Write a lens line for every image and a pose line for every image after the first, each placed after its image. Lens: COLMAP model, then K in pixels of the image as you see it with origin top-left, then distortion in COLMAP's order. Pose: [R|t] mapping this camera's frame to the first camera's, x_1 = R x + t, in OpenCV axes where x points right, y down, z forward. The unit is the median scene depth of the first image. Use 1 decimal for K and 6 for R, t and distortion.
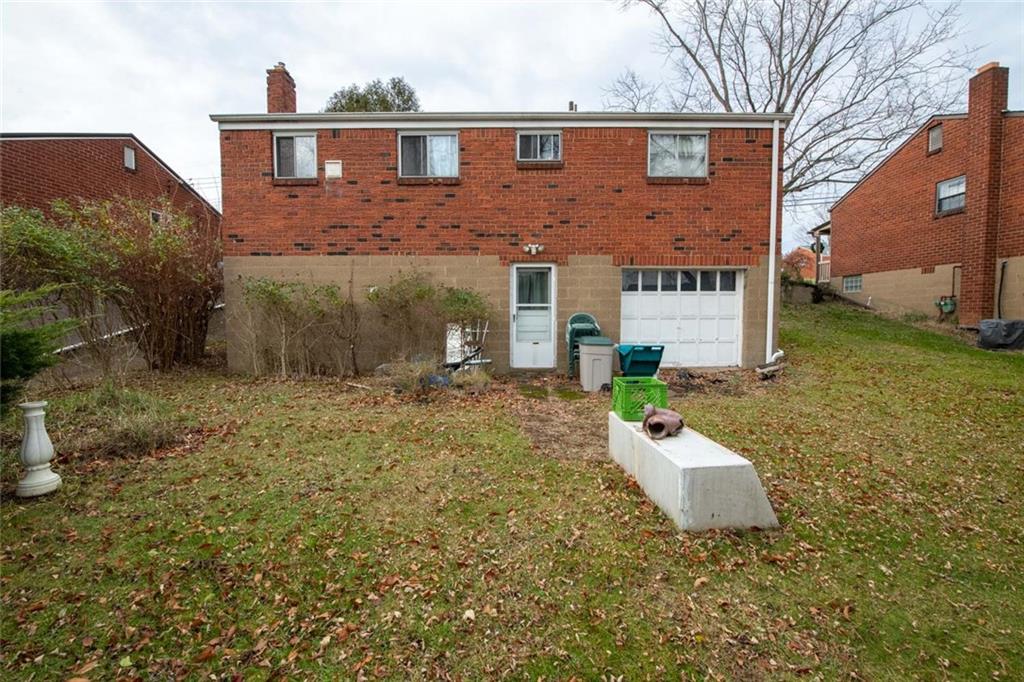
lens RADIAL K [[412.4, 0, 514.6], [0, 412.4, 336.8], [0, 0, 1]] dist [-0.015594, -0.000231]
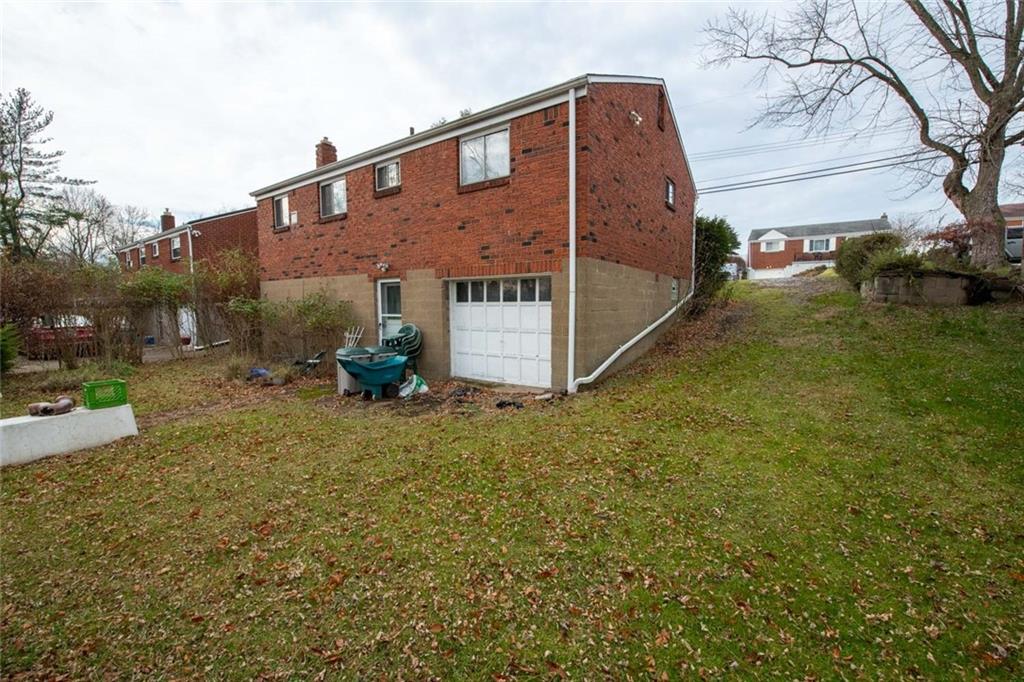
lens RADIAL K [[412.4, 0, 514.6], [0, 412.4, 336.8], [0, 0, 1]] dist [-0.015594, -0.000231]
pose [[0.824295, 0.041618, -0.564629, 0.994995], [-0.029226, 0.999093, 0.030976, -0.064890], [0.565405, -0.009032, 0.824764, 0.260037]]
